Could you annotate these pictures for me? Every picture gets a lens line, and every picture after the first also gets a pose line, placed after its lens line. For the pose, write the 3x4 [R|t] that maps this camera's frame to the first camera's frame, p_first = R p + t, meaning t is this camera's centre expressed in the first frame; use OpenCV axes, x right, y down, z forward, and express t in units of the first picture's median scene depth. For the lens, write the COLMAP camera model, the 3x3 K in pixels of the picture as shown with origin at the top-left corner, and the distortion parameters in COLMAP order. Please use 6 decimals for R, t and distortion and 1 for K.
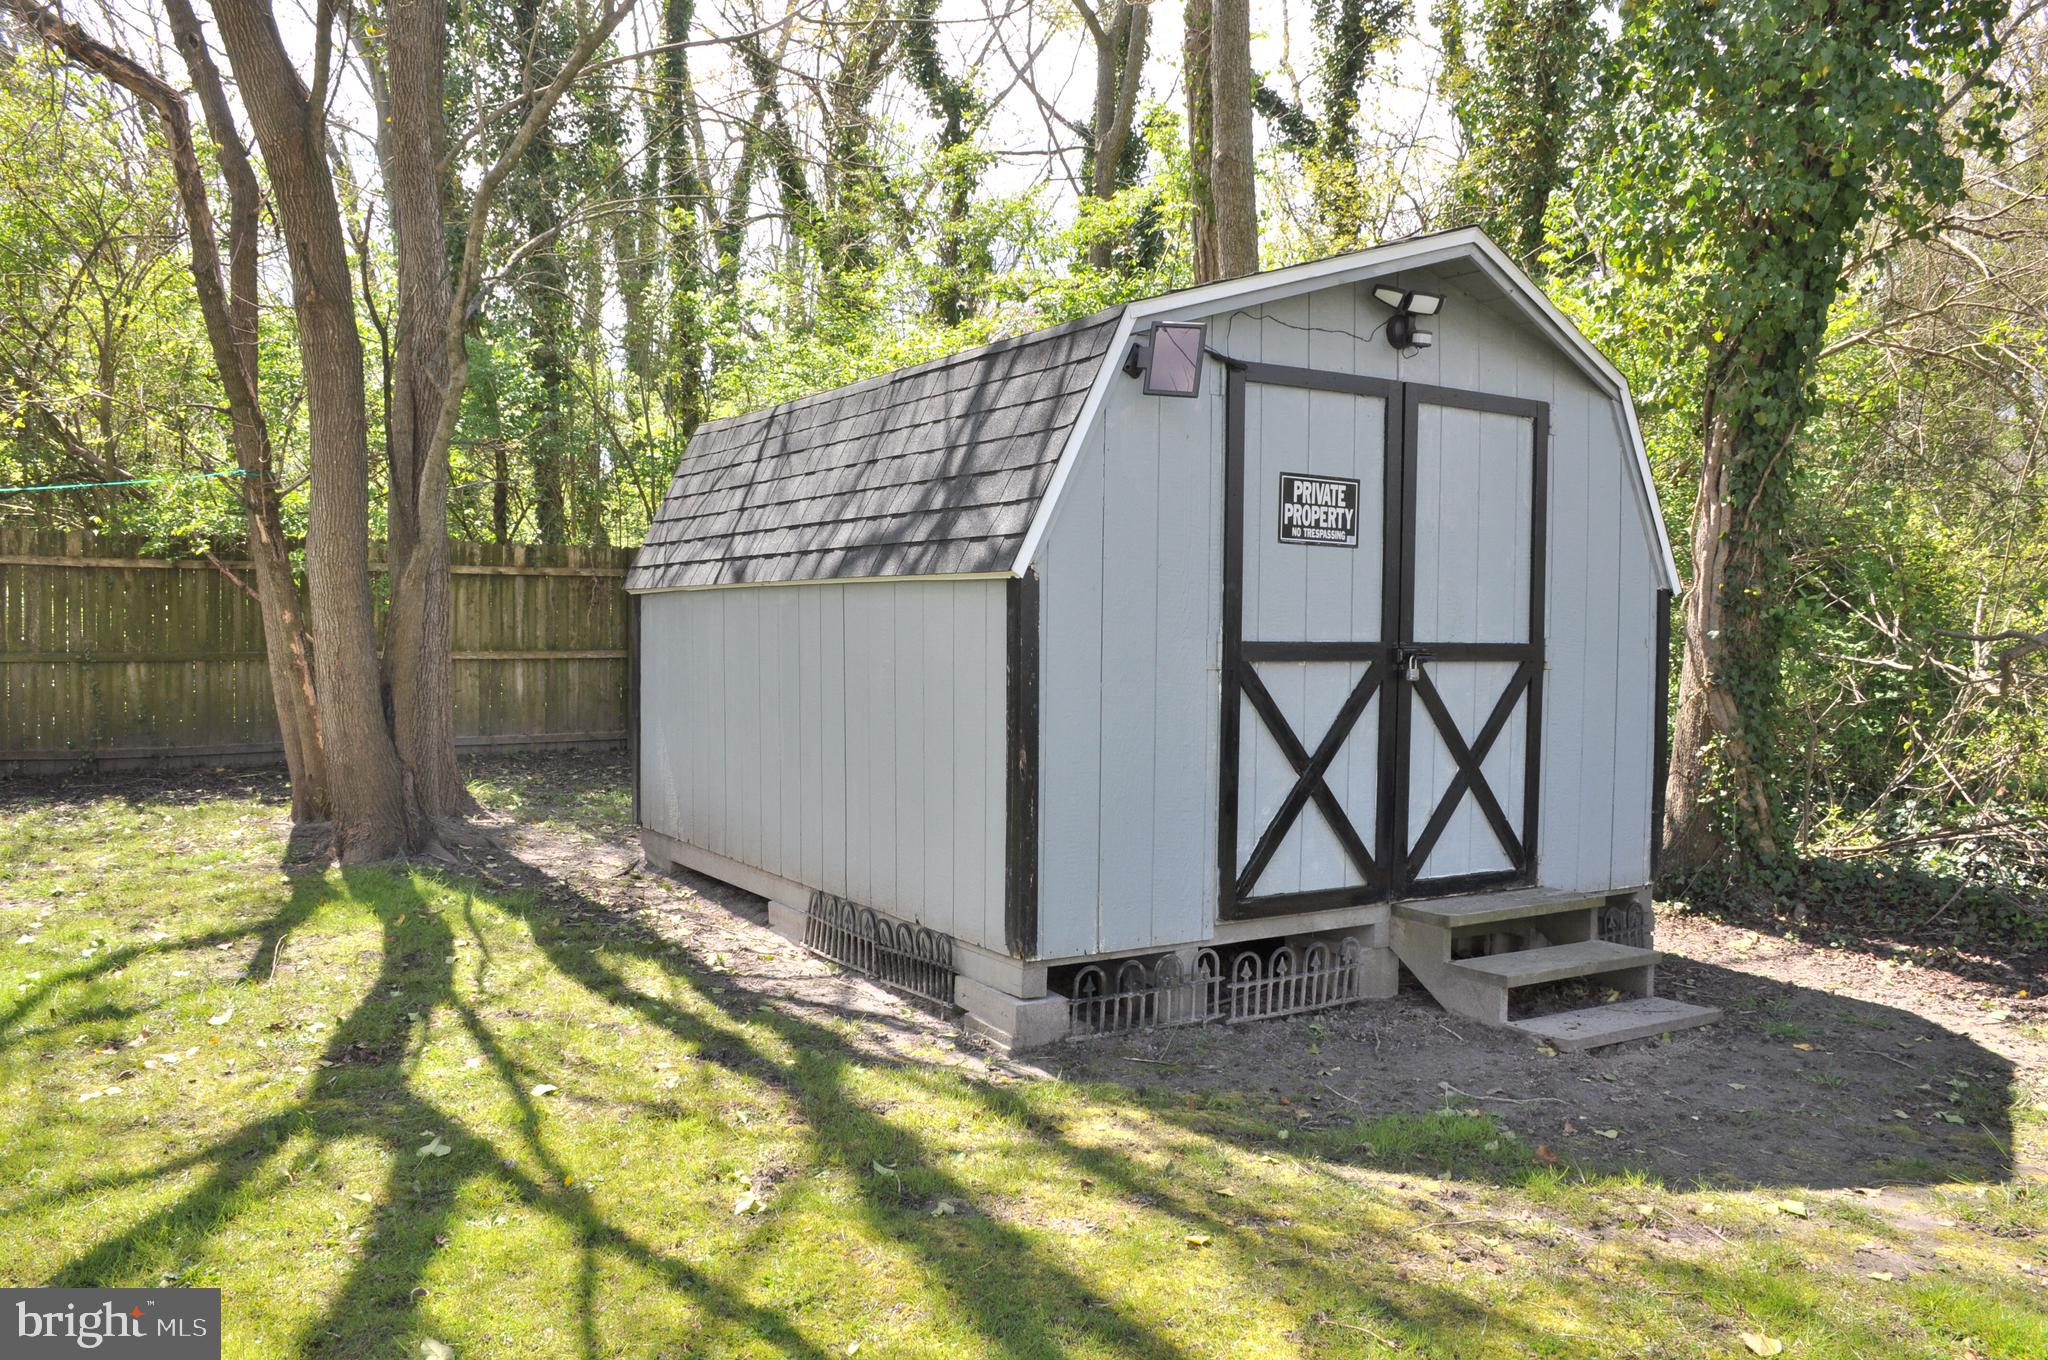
lens RADIAL K [[1646.0, 0, 1027.1], [0, 1646.0, 674.7], [0, 0, 1]] dist [-0.134943, 0.105822]
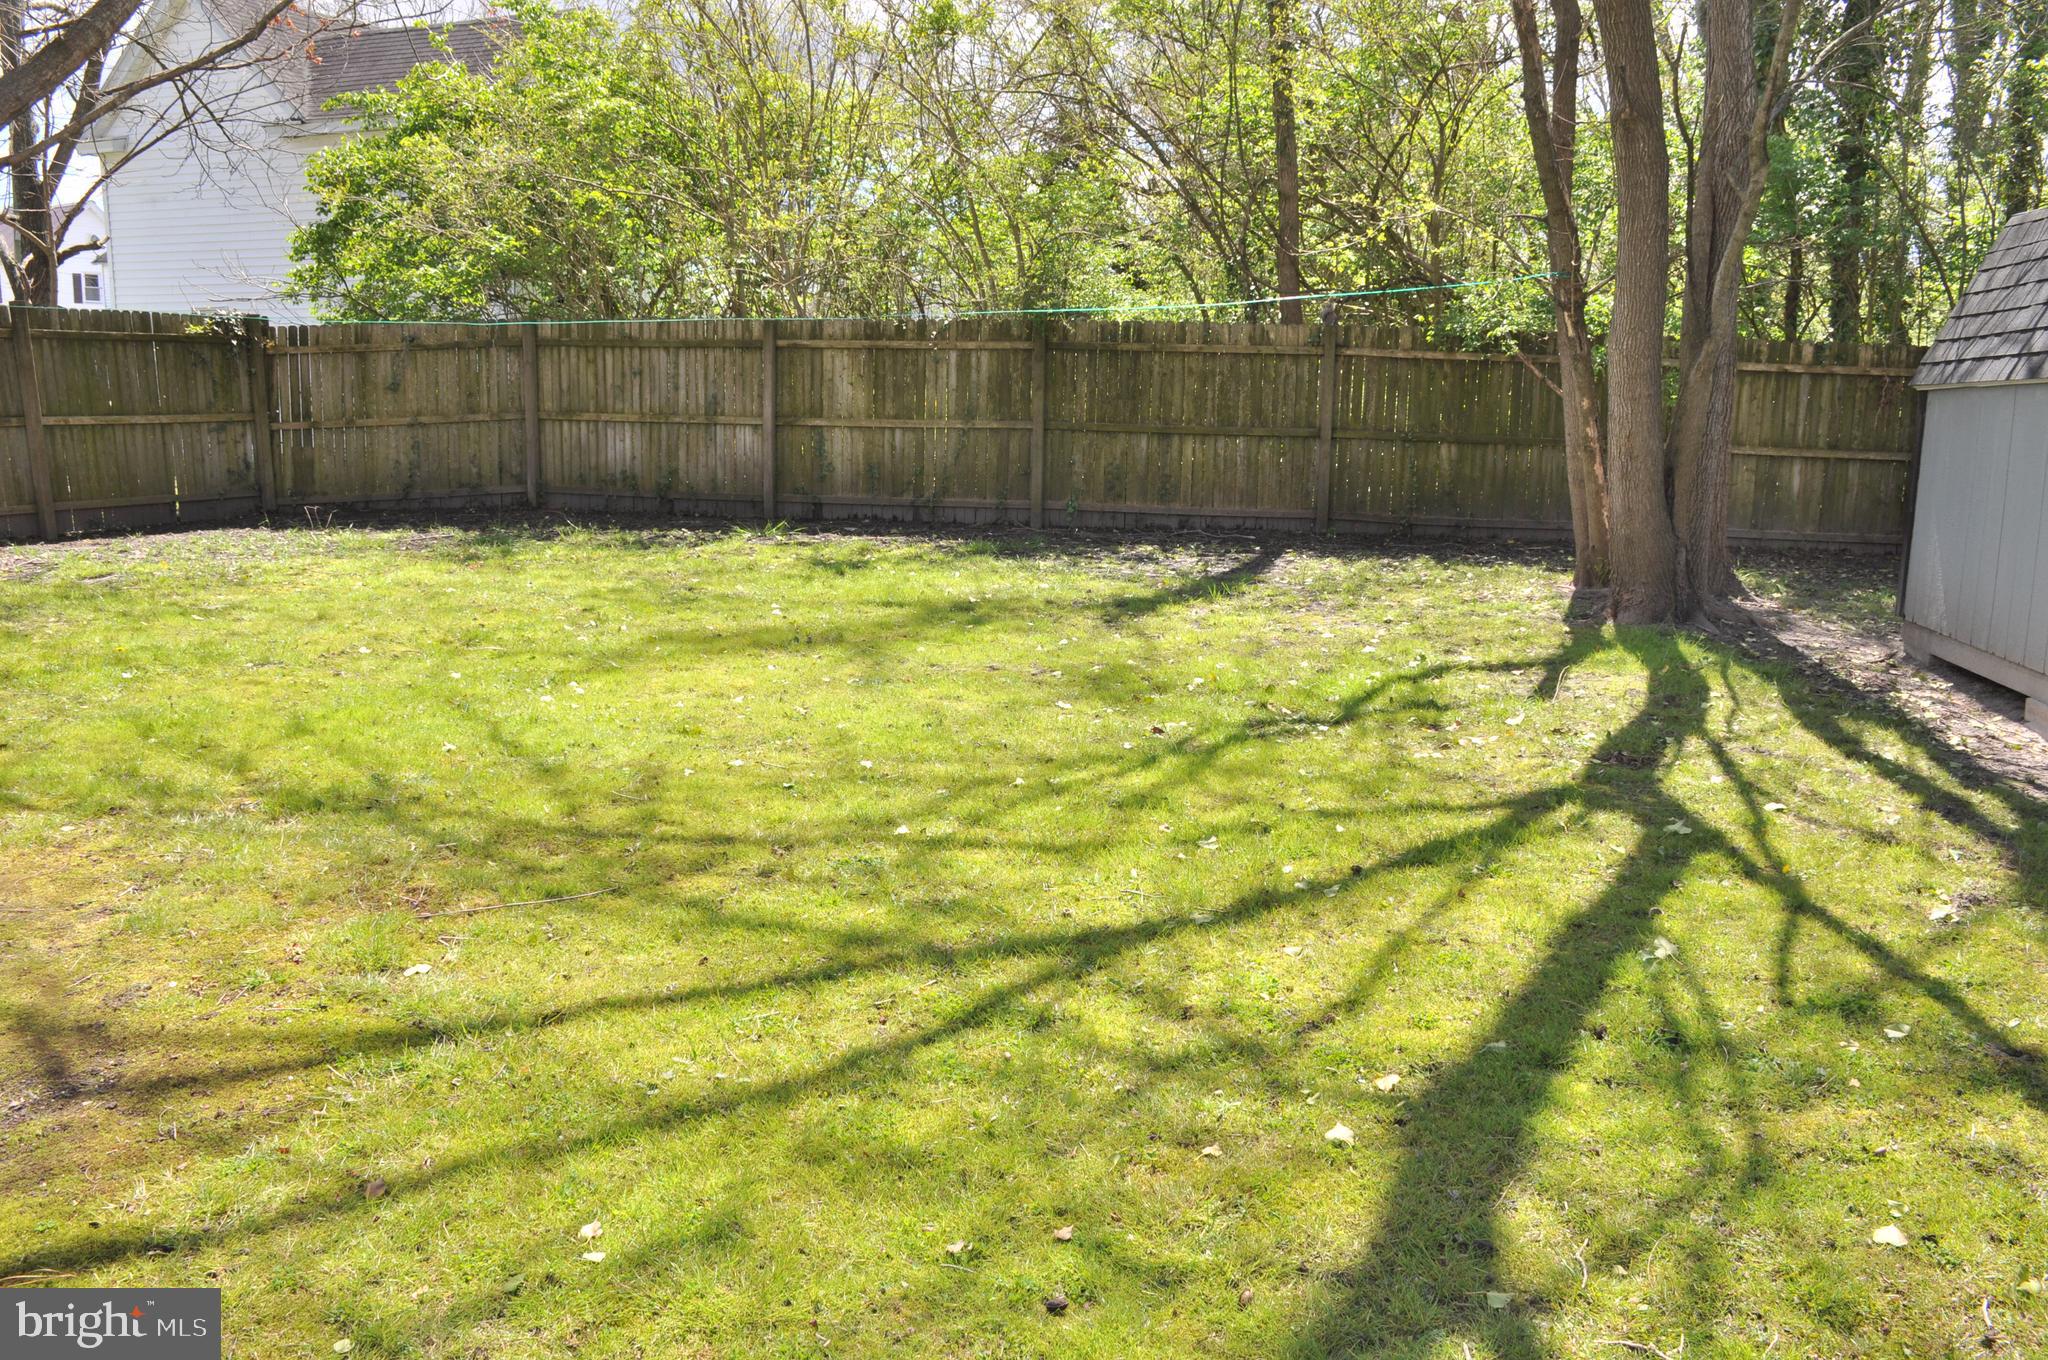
lens RADIAL K [[1646.0, 0, 1011.3], [0, 1646.0, 676.8], [0, 0, 1]] dist [-0.134943, 0.105822]
pose [[0.725829, 0.125814, -0.676271, 0.042047], [-0.041672, 0.989368, 0.139336, 0.013910], [0.686612, -0.072953, 0.723355, -0.122343]]
